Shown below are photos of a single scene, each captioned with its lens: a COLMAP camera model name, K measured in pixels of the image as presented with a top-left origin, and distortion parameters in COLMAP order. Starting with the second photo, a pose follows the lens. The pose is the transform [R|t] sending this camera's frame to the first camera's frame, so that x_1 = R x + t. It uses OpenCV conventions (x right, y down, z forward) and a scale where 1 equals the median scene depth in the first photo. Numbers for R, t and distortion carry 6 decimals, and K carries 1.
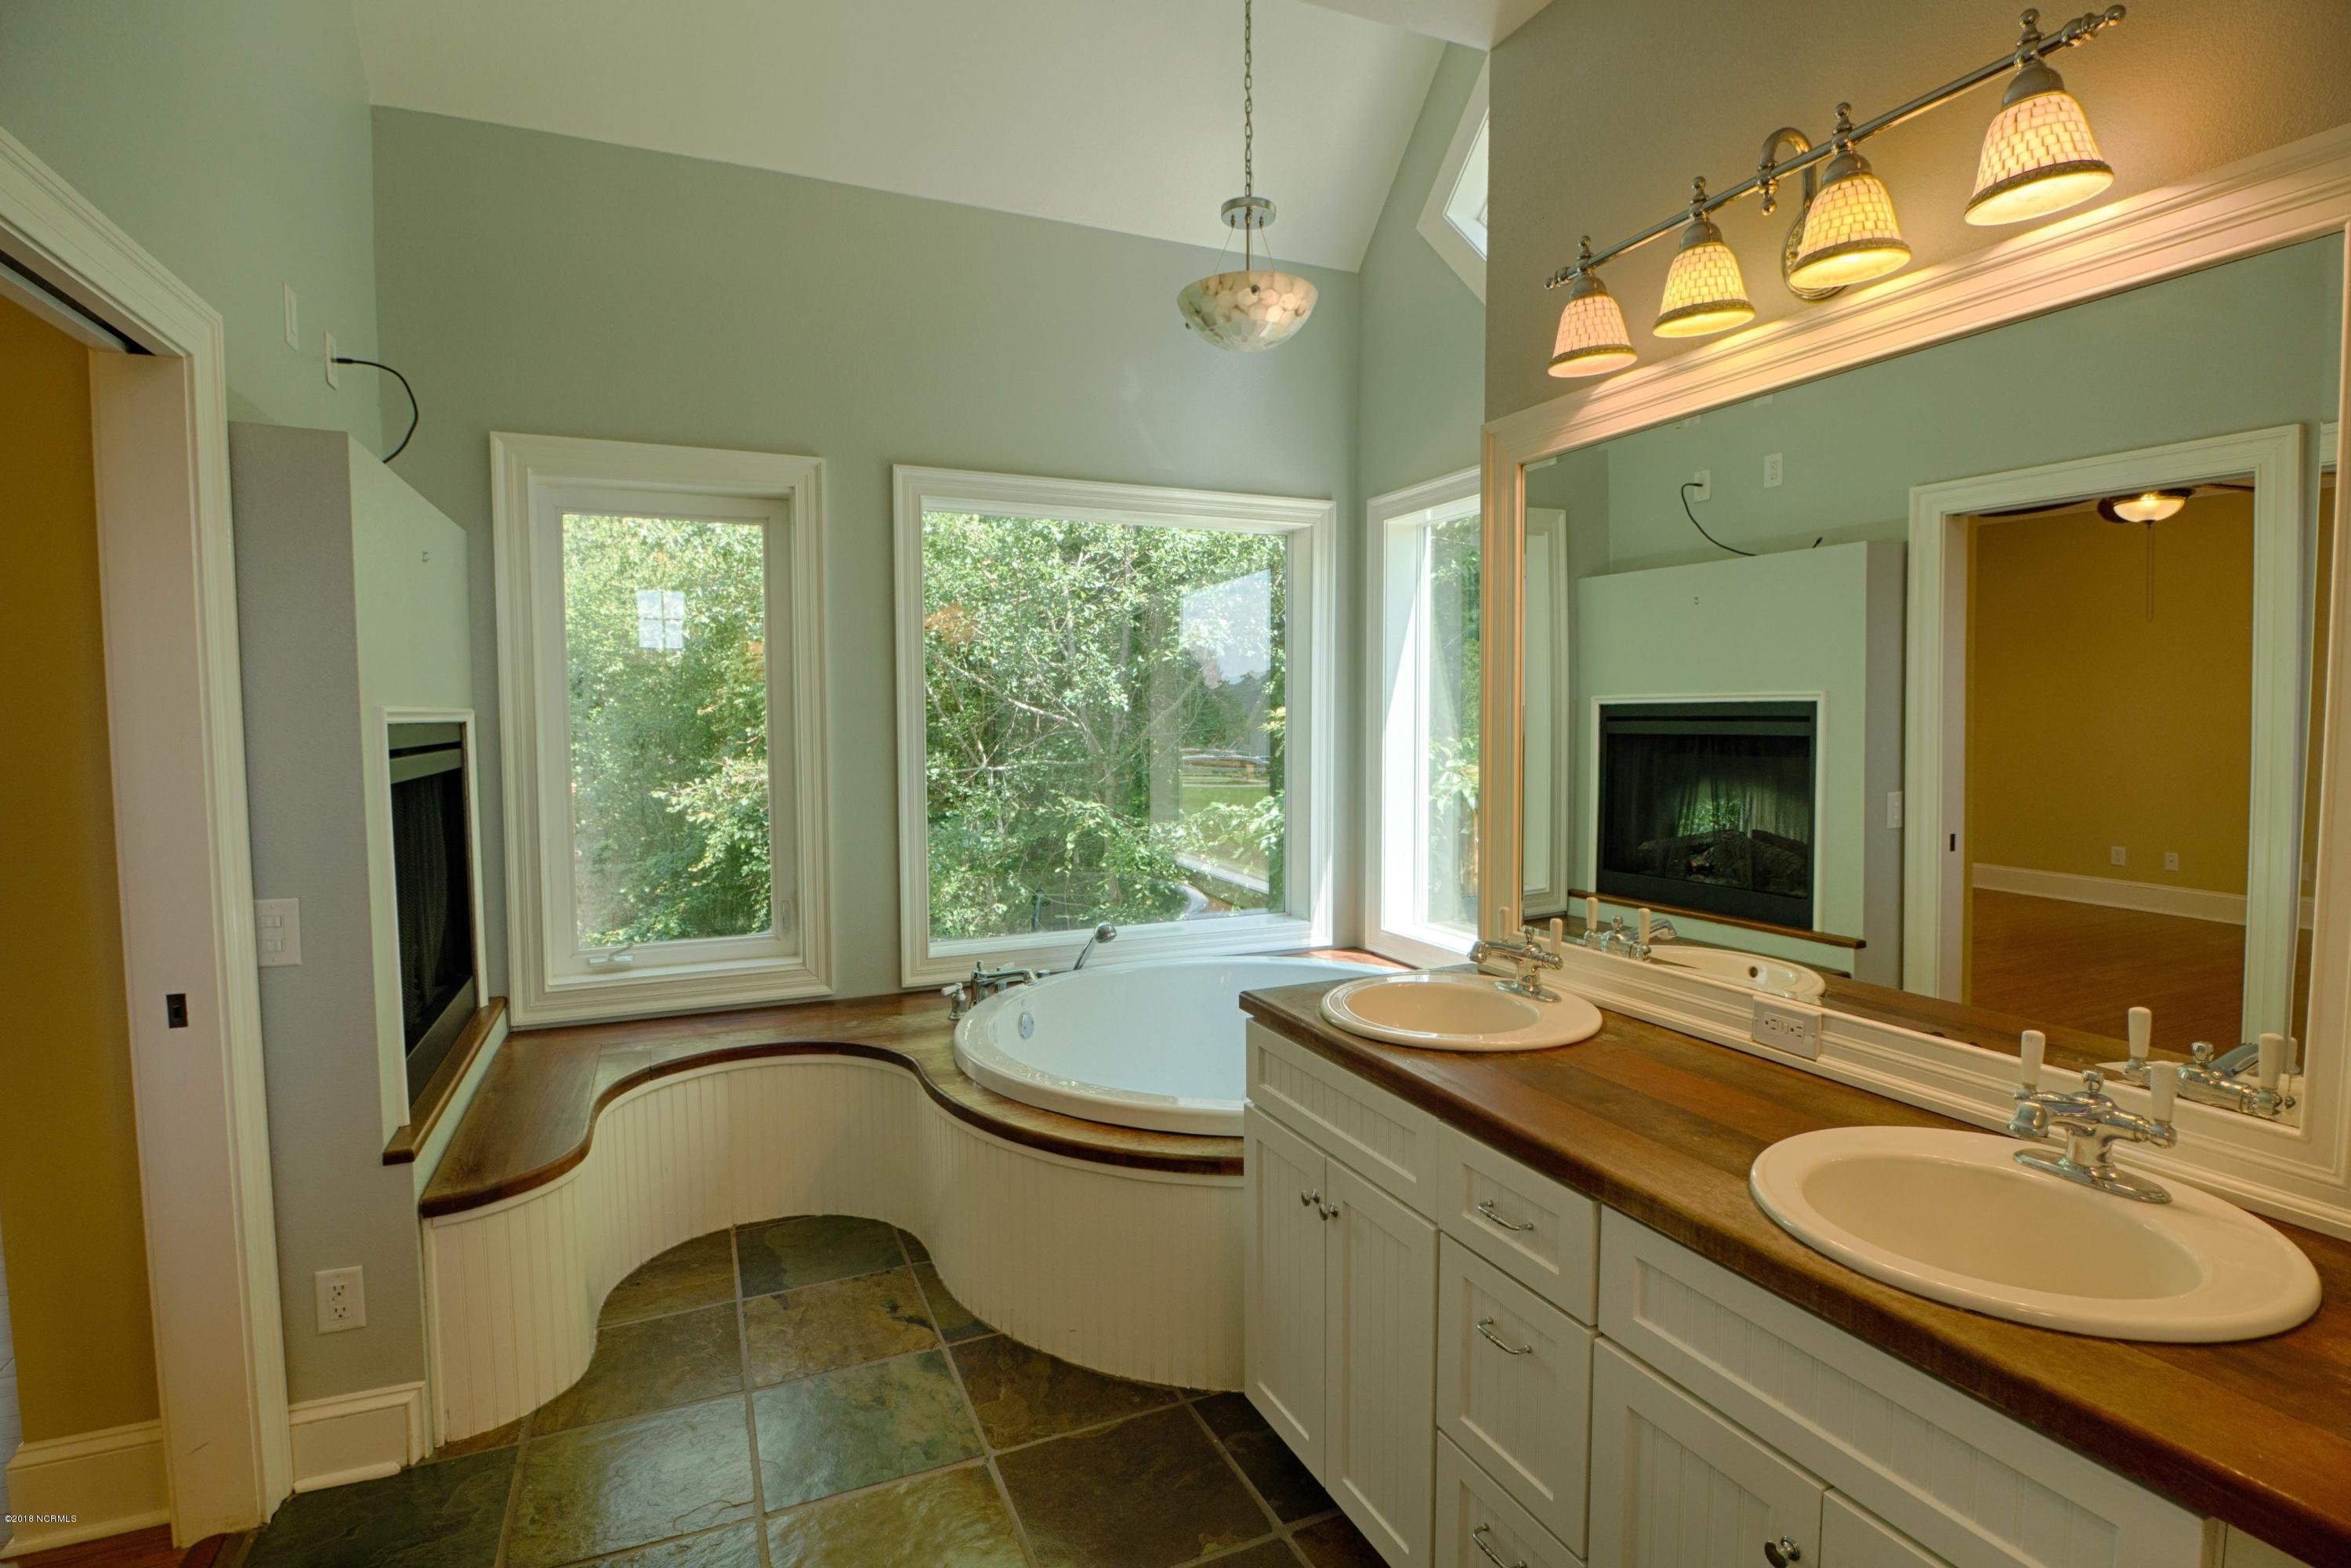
lens RADIAL K [[1125.6, 0, 1170.8], [0, 1125.6, 786.6], [0, 0, 1]] dist [0.001251, -0.016166]
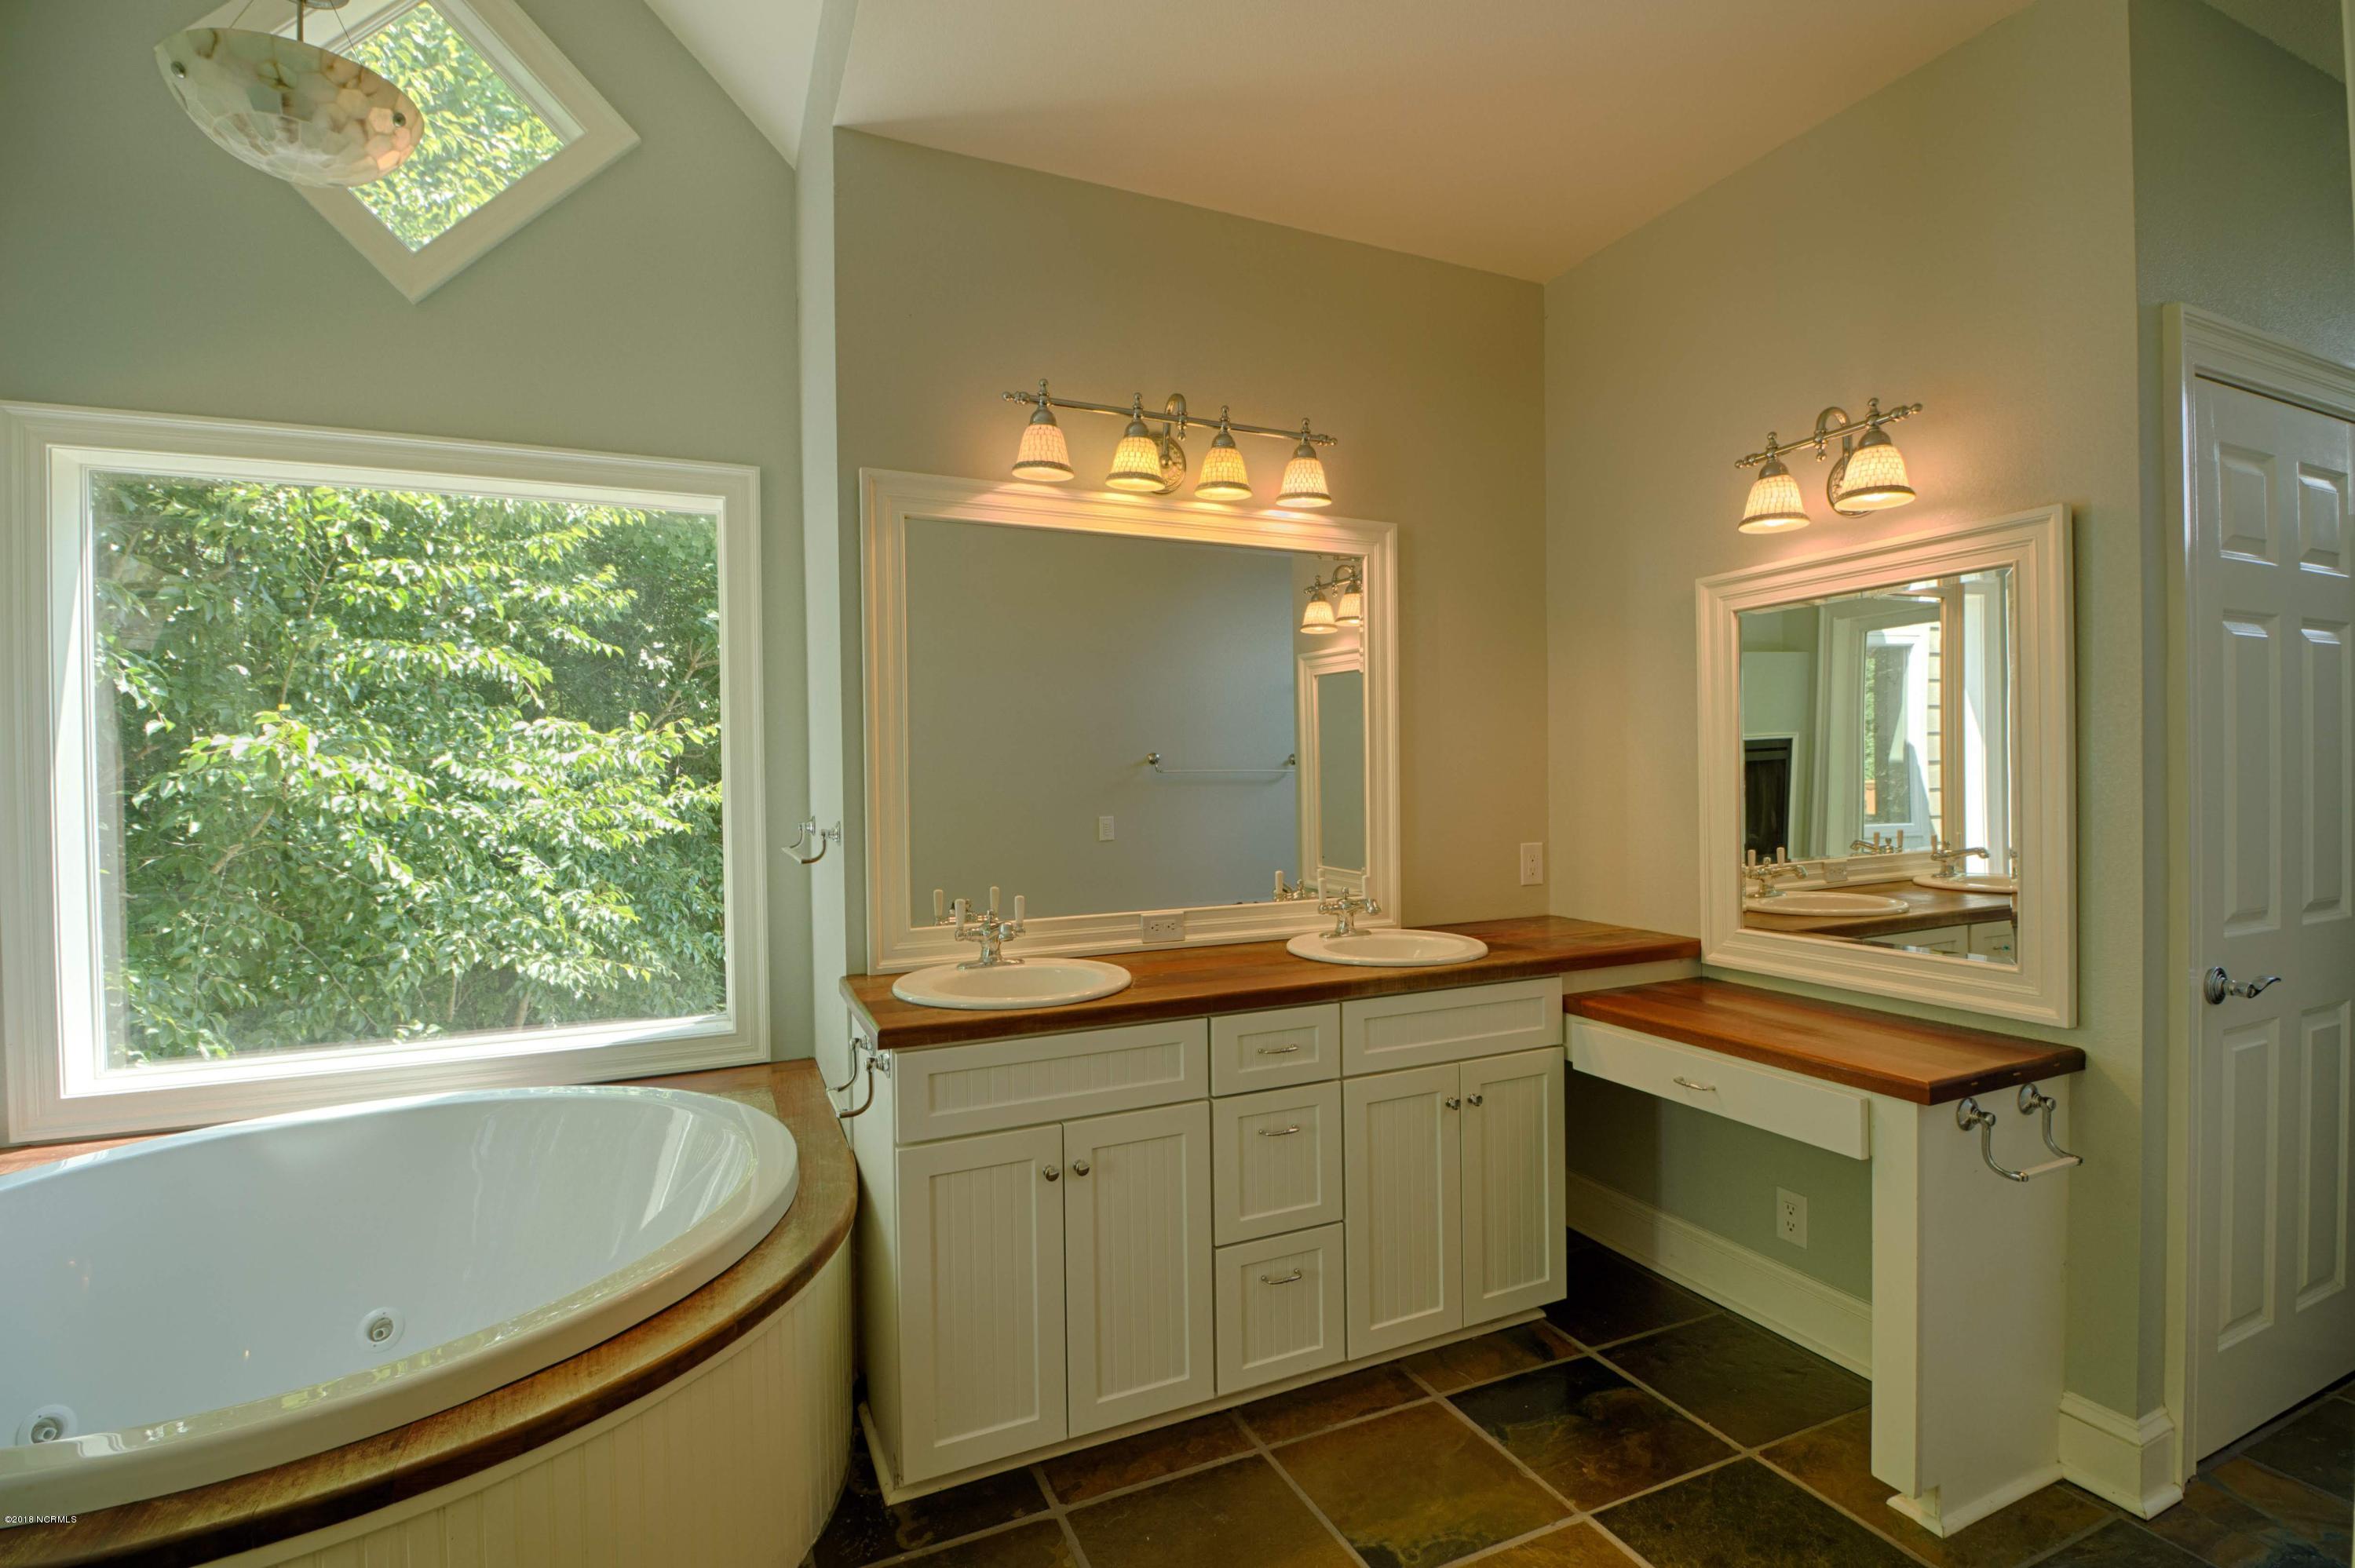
lens RADIAL K [[1082.3, 0, 1181.5], [0, 1082.3, 787.0], [0, 0, 1]] dist [-0.001242, -0.012074]
pose [[-0.007196, -0.002740, 0.999970, -0.618712], [0.080462, 0.996752, 0.003310, 0.005155], [-0.996732, 0.080484, -0.006953, 0.586072]]
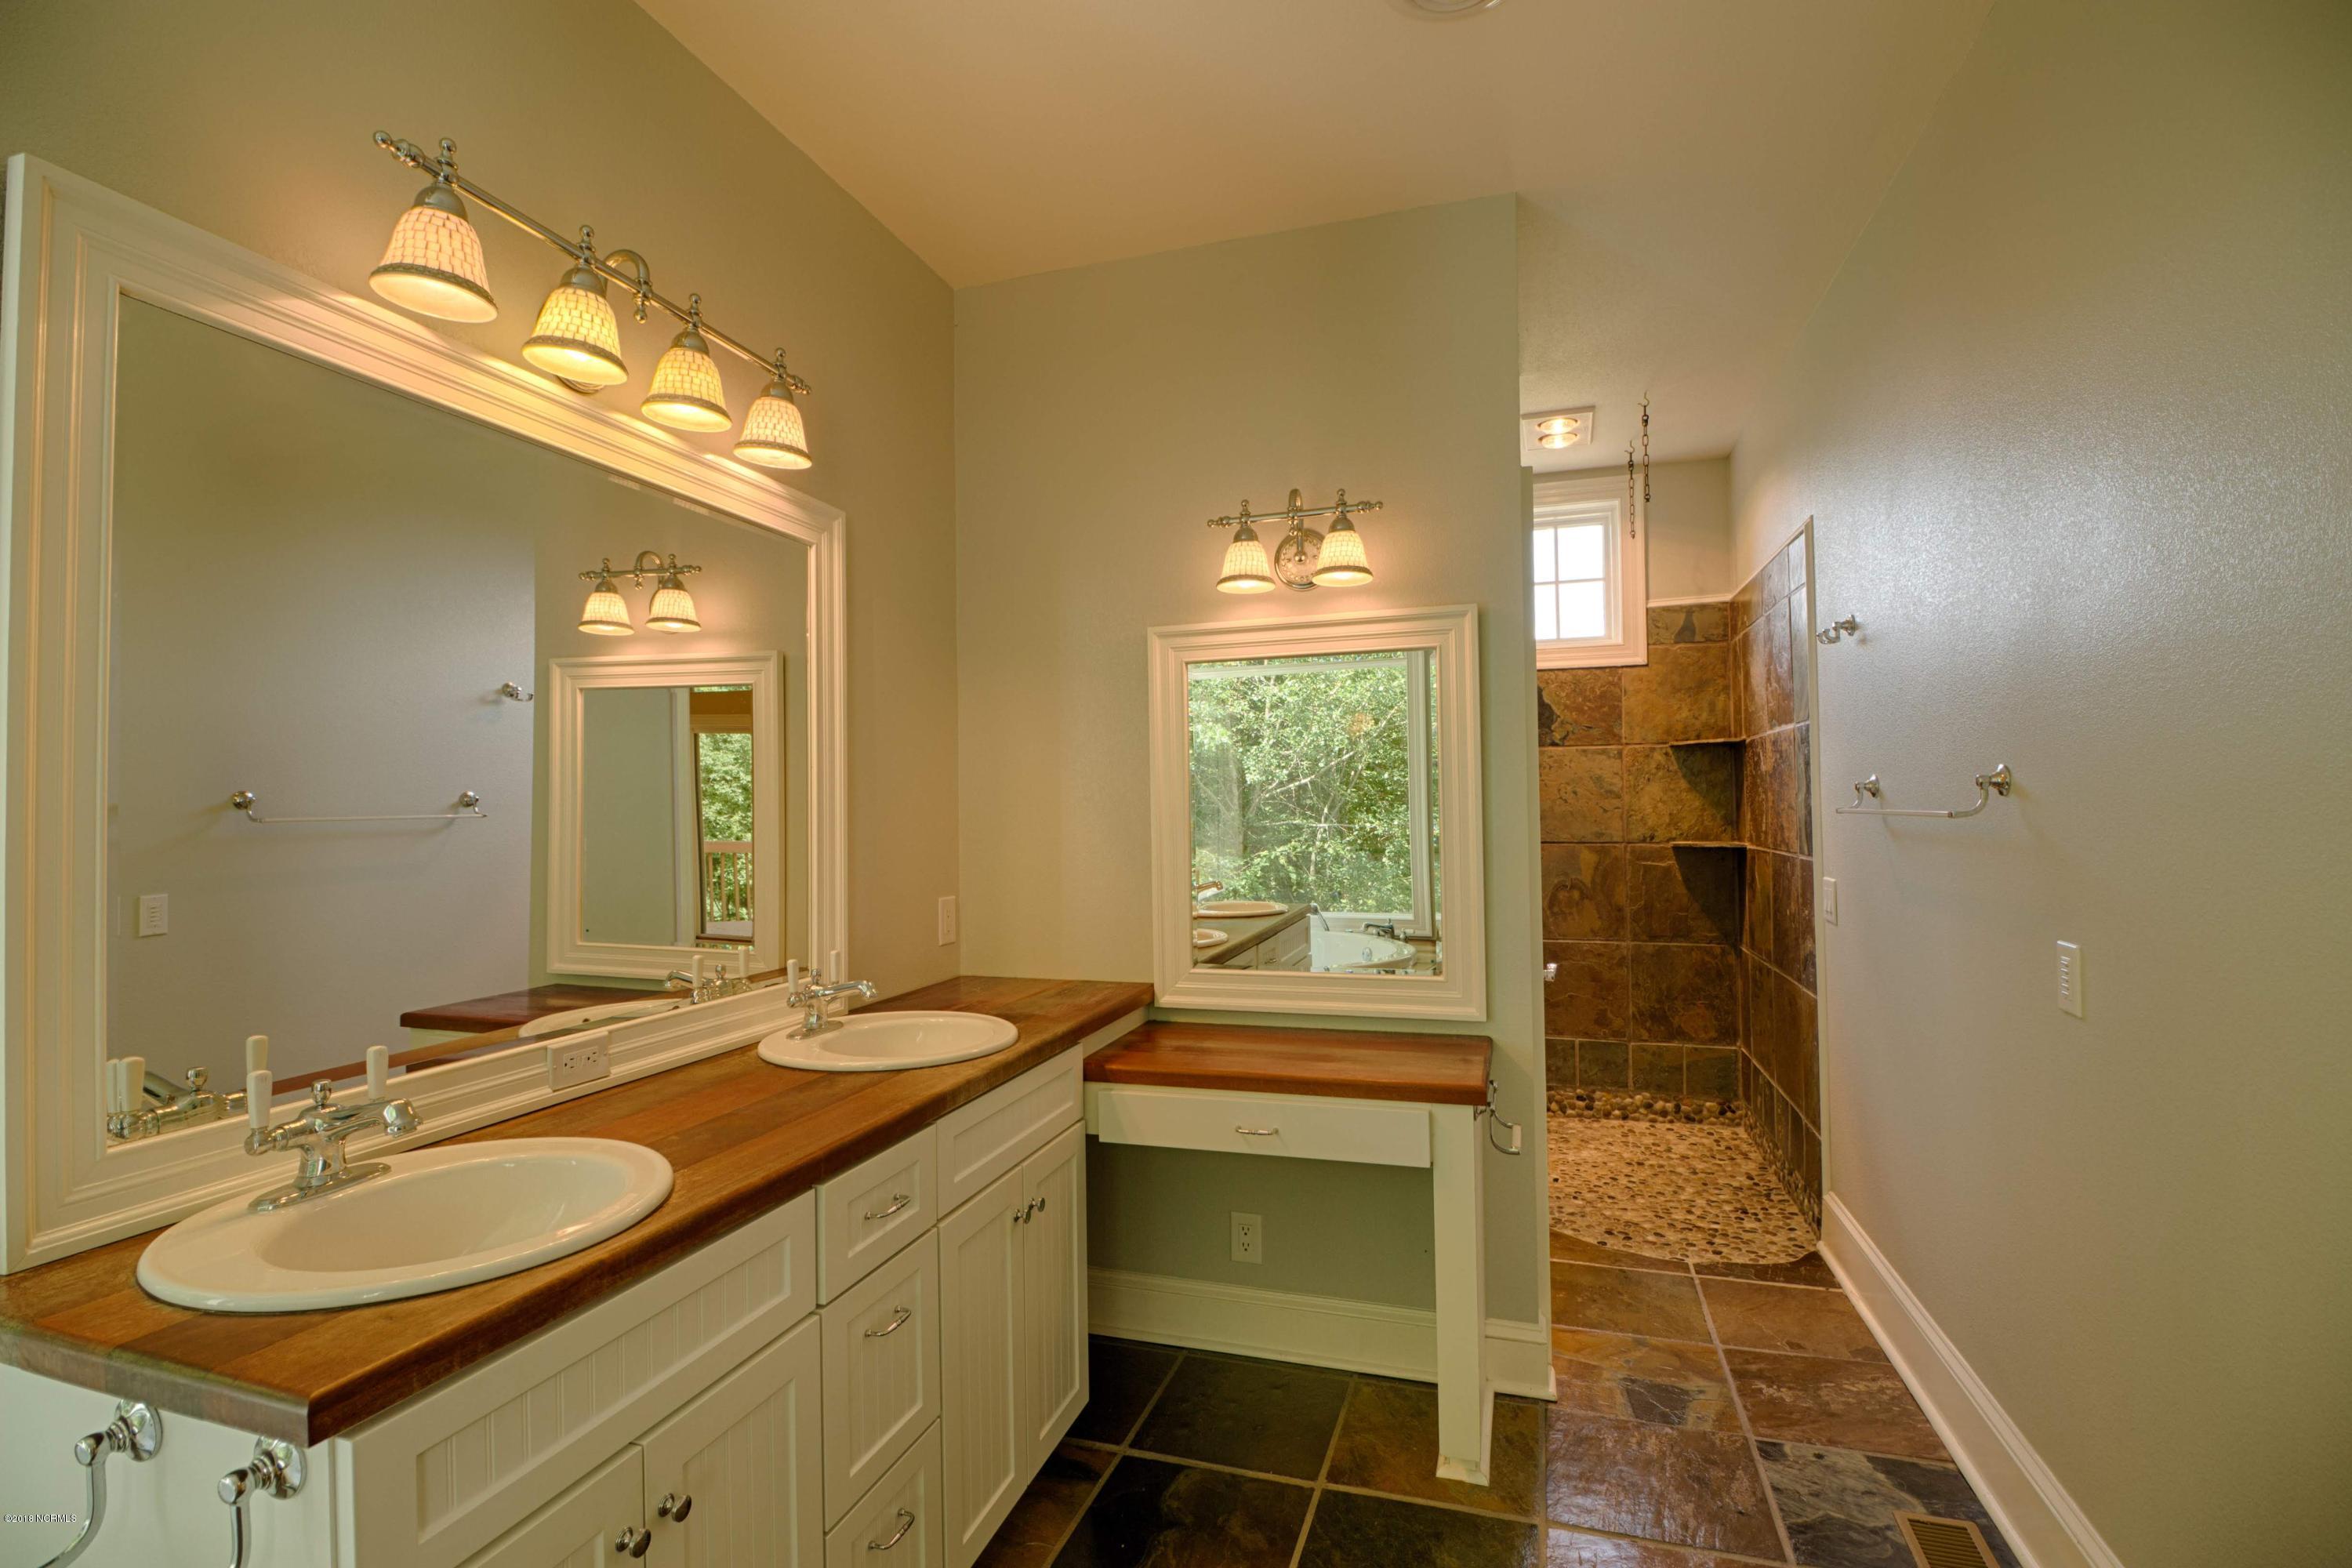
lens RADIAL K [[1084.1, 0, 1183.1], [0, 1084.1, 787.3], [0, 0, 1]] dist [0.000511, -0.014708]
pose [[-0.753292, 0.029793, 0.657011, -0.326440], [0.061831, 0.997757, 0.025648, -0.017773], [-0.654773, 0.059944, -0.753445, 0.831593]]
